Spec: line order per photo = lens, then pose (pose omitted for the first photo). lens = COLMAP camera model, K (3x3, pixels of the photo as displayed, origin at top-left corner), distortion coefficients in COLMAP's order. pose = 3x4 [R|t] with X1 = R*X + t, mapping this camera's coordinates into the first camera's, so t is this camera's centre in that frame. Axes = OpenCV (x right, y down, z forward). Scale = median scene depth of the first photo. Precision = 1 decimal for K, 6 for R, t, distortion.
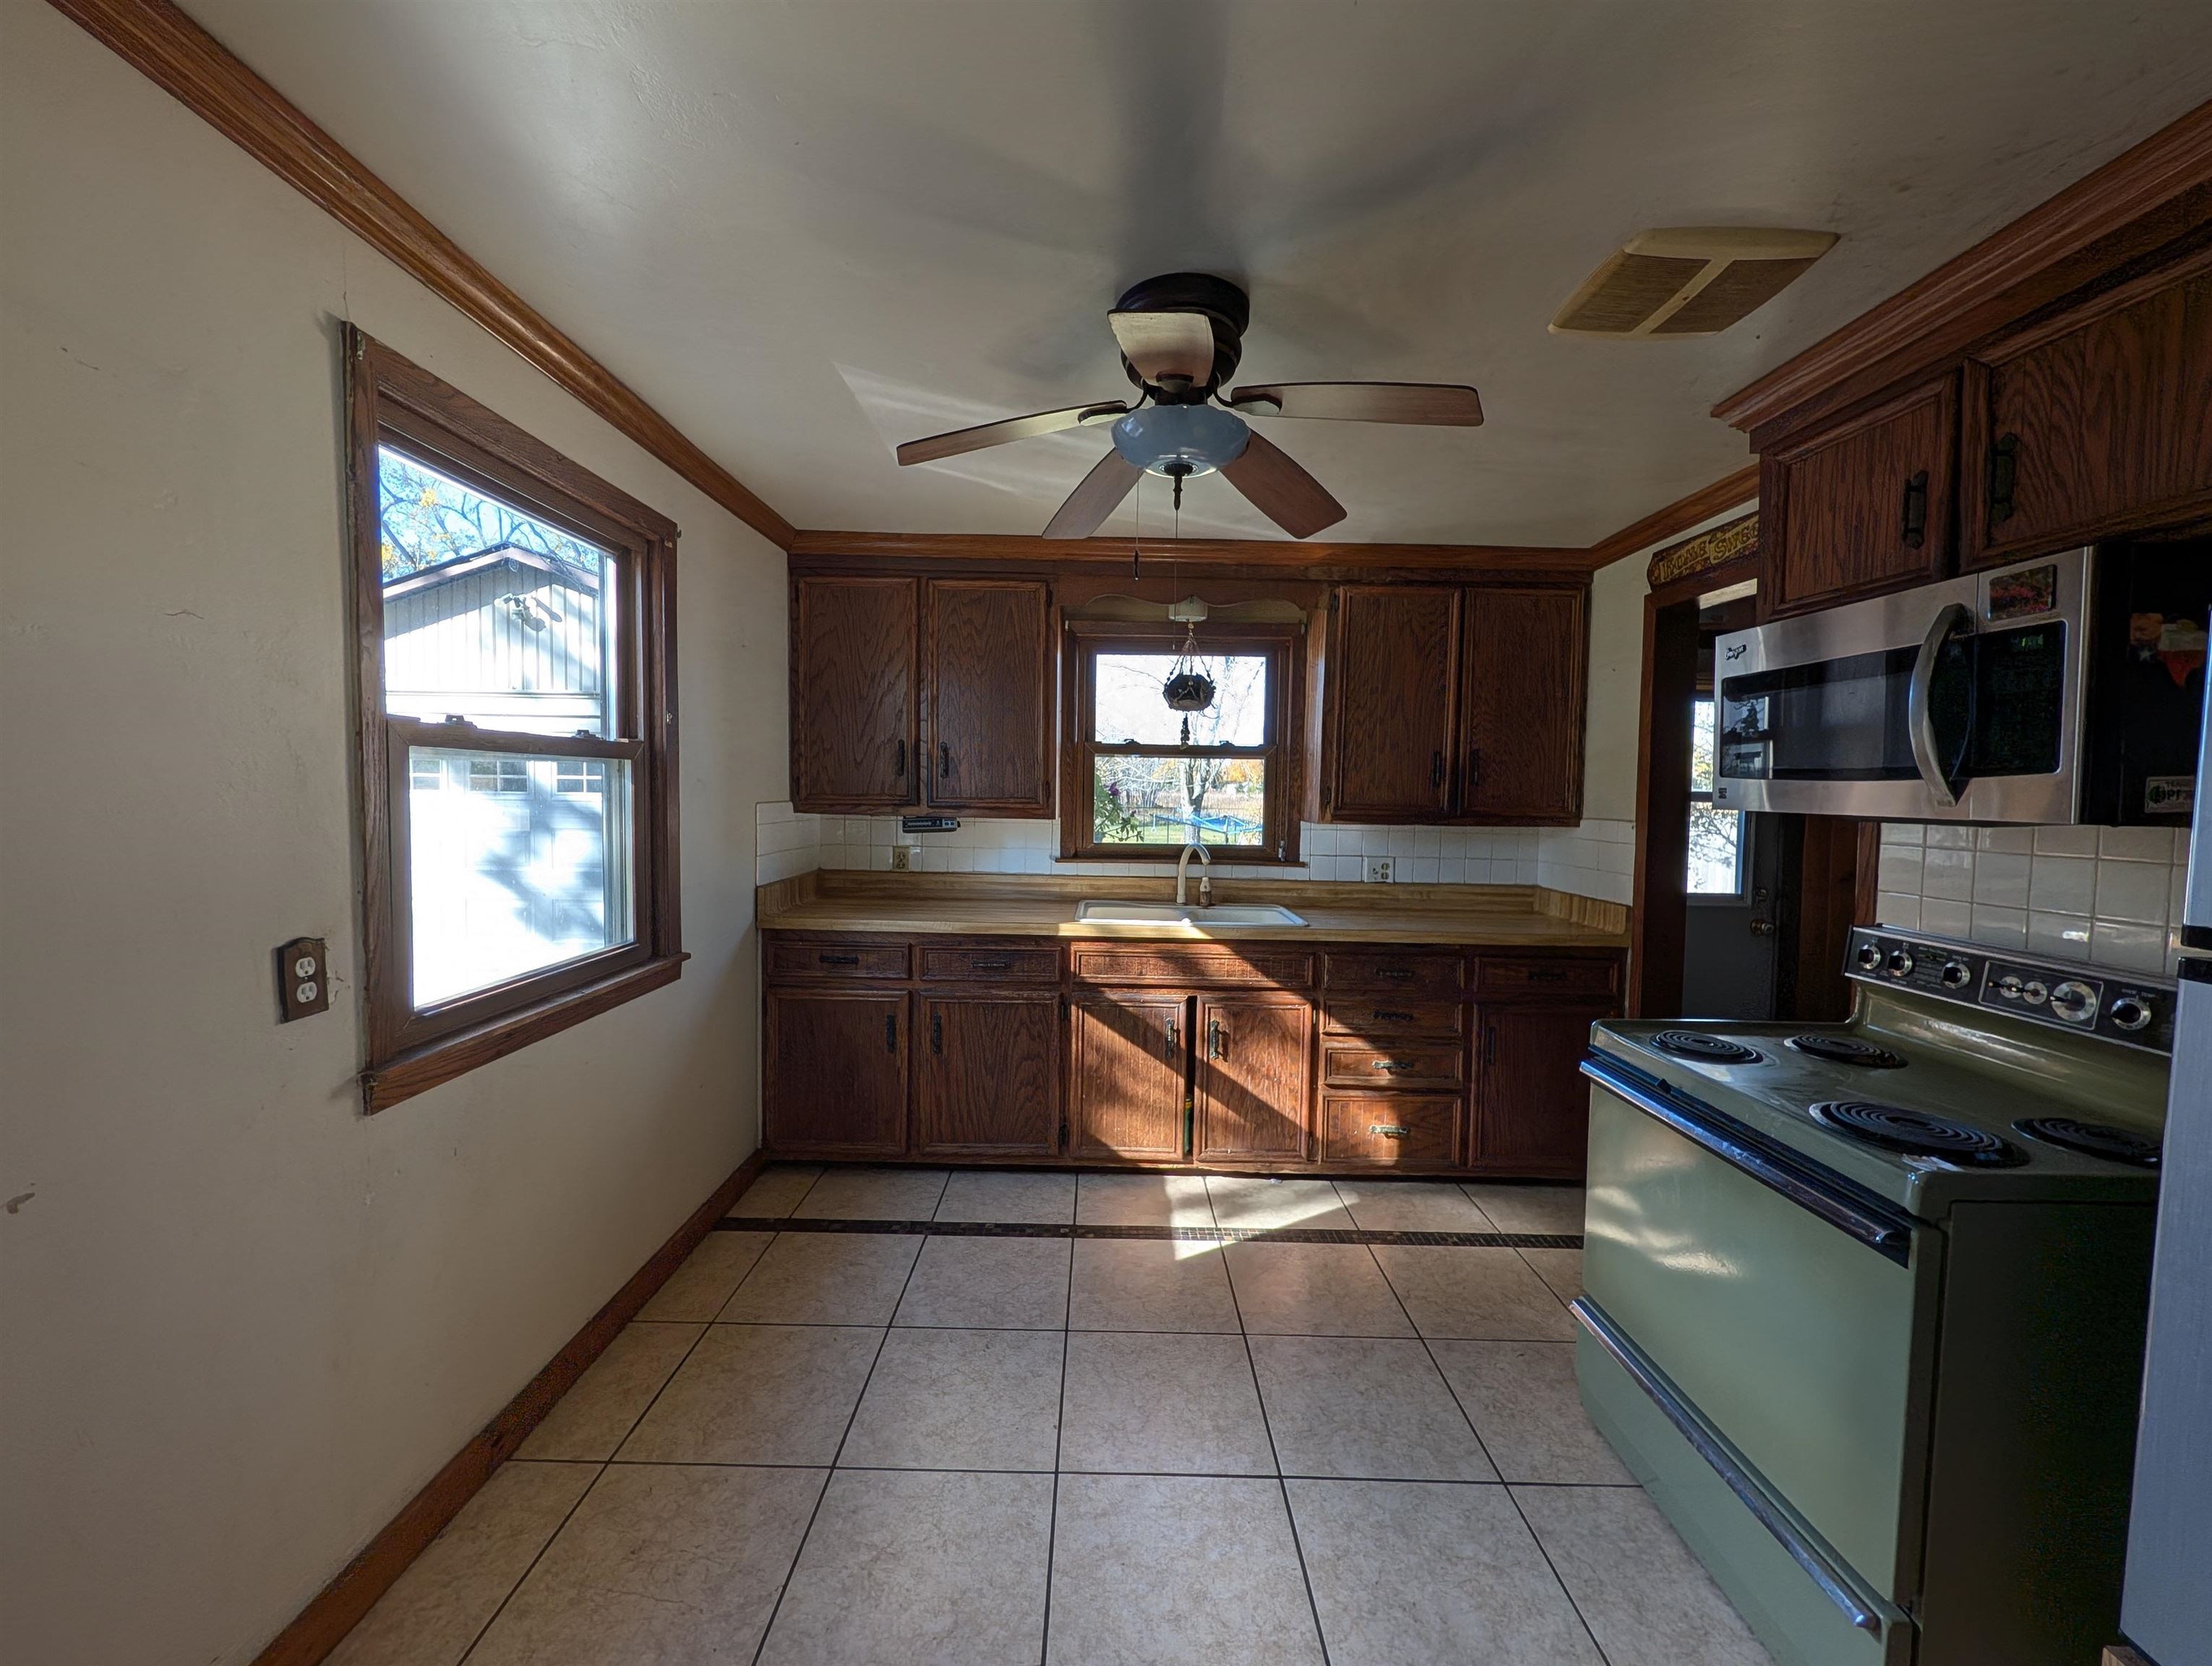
lens RADIAL K [[851.7, 0, 1106.0], [0, 851.7, 833.0], [0, 0, 1]] dist [0.002919, 0.000406]
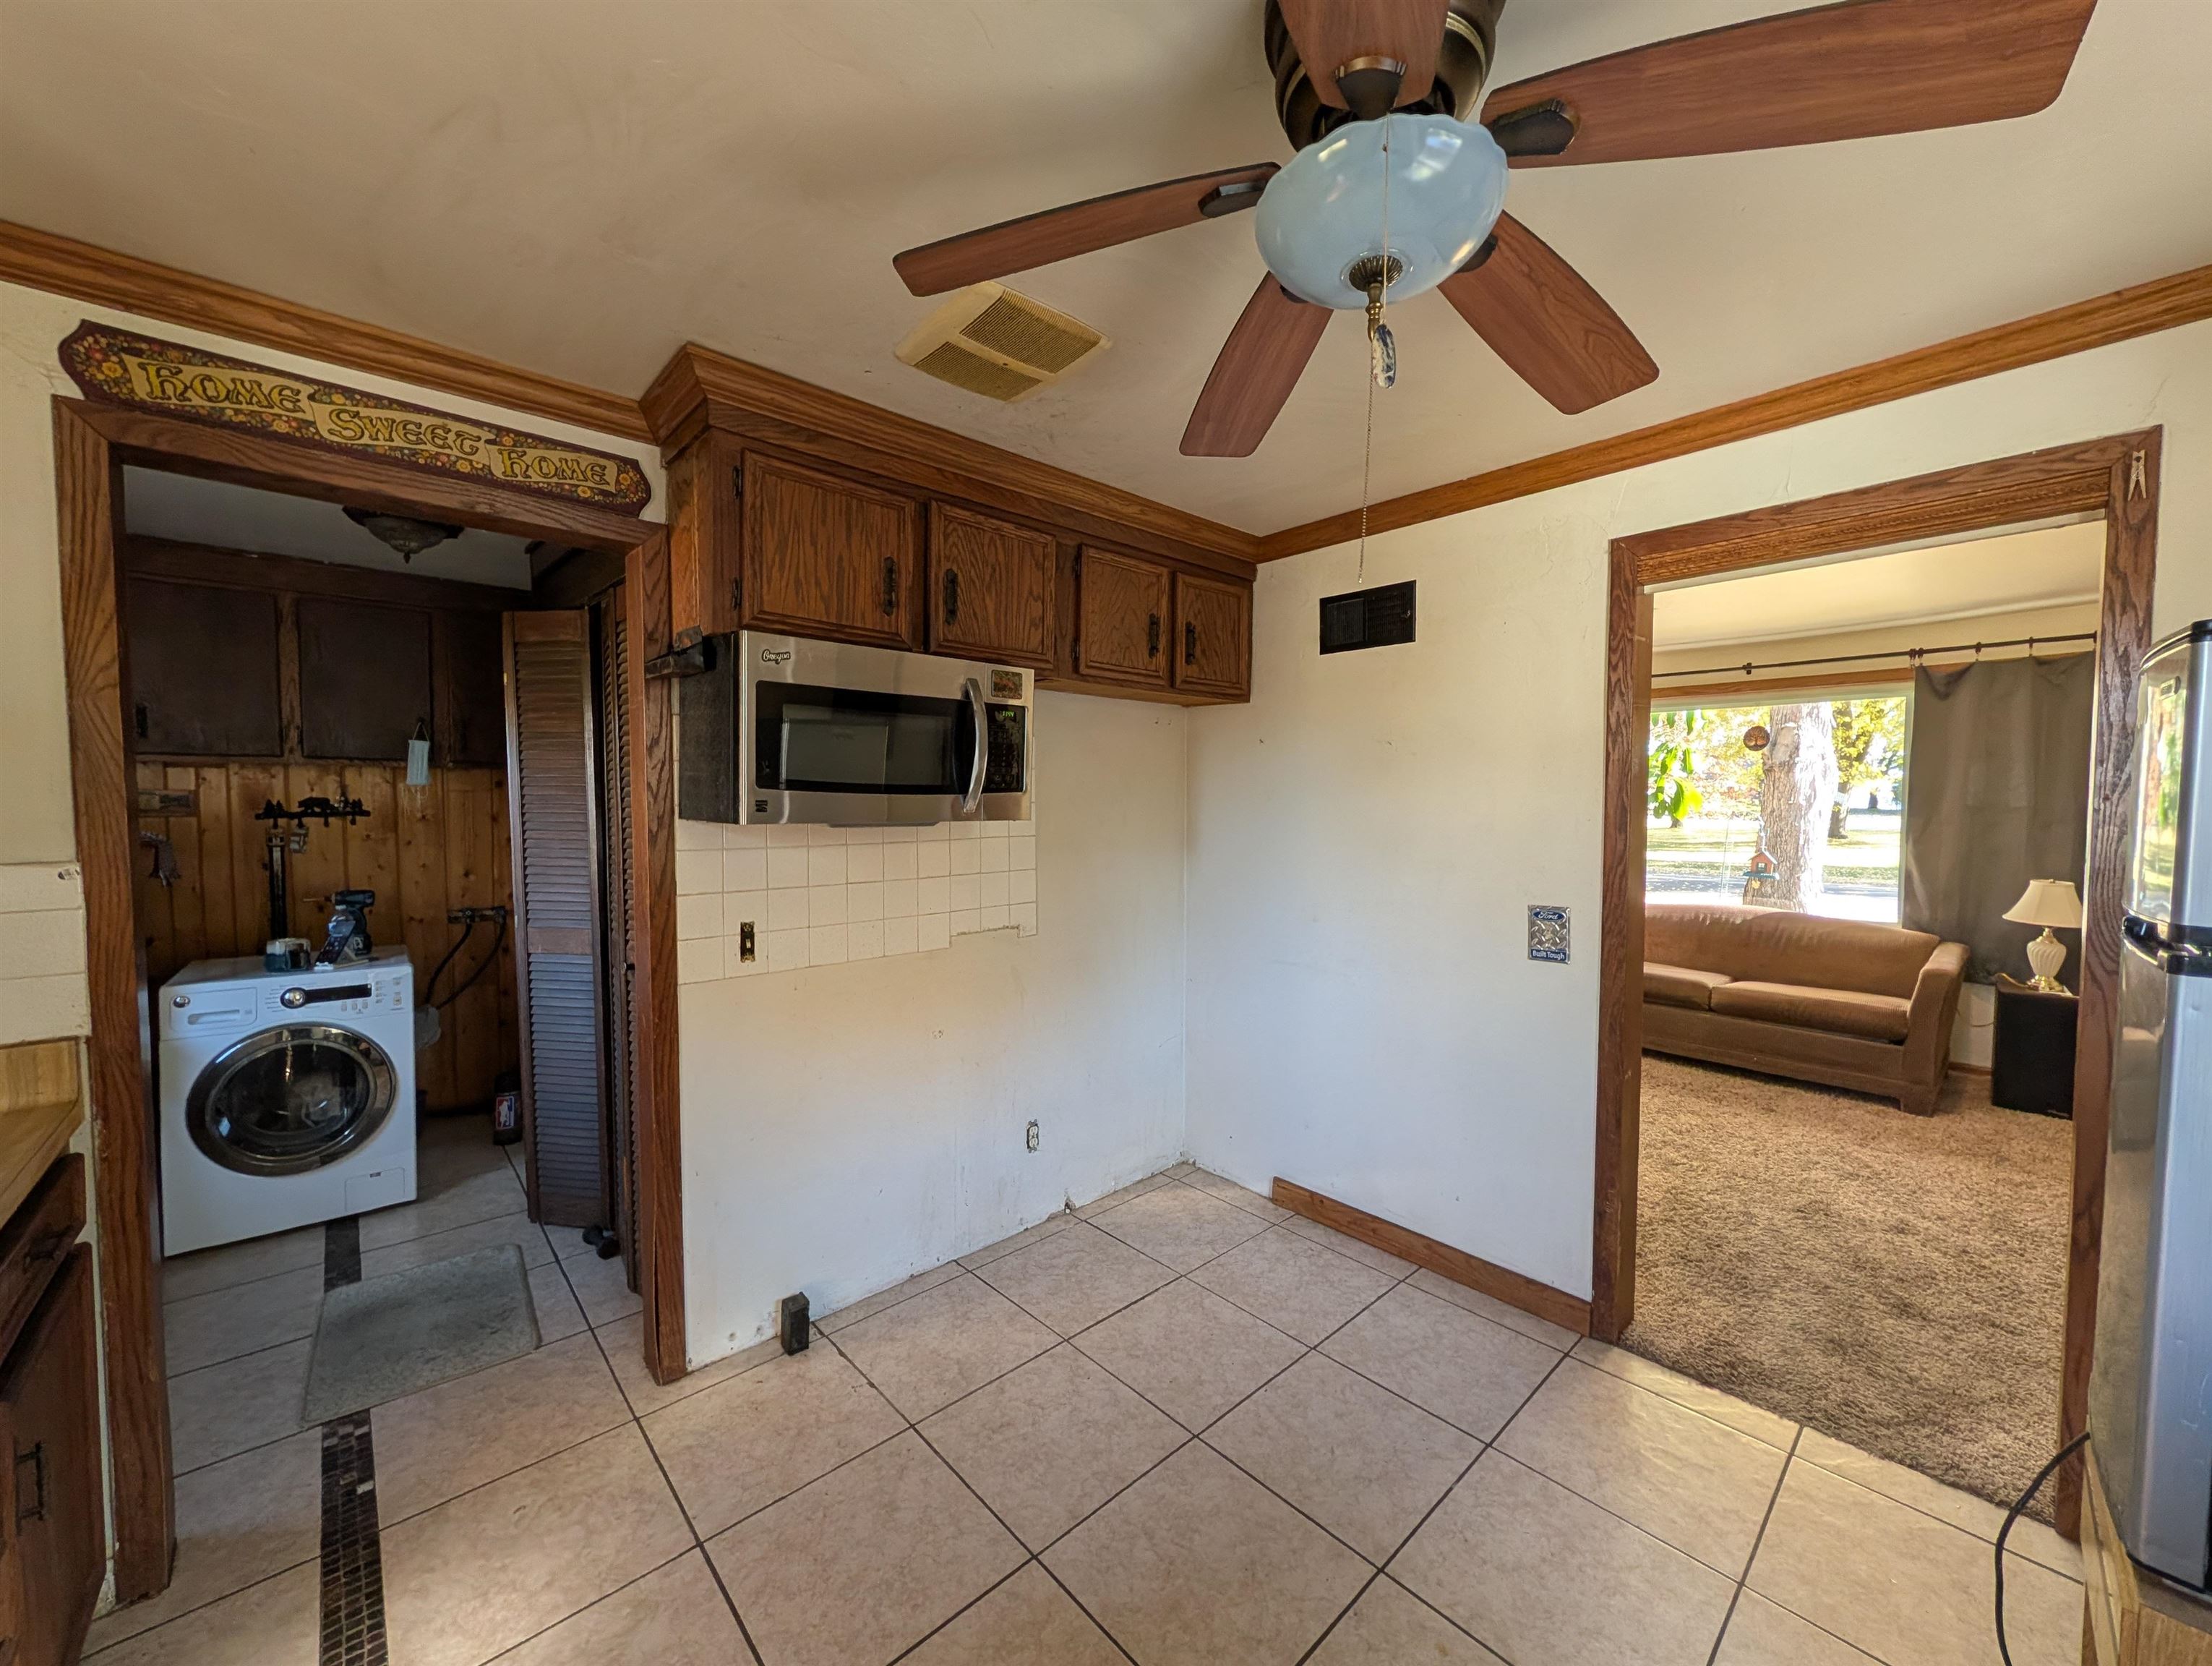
lens RADIAL K [[851.7, 0, 1106.0], [0, 851.7, 833.0], [0, 0, 1]] dist [0.002919, 0.000406]
pose [[-0.670349, -0.051281, 0.740272, -0.221232], [0.022586, 0.995737, 0.089430, -0.097548], [-0.741702, 0.076669, -0.666333, 1.435069]]
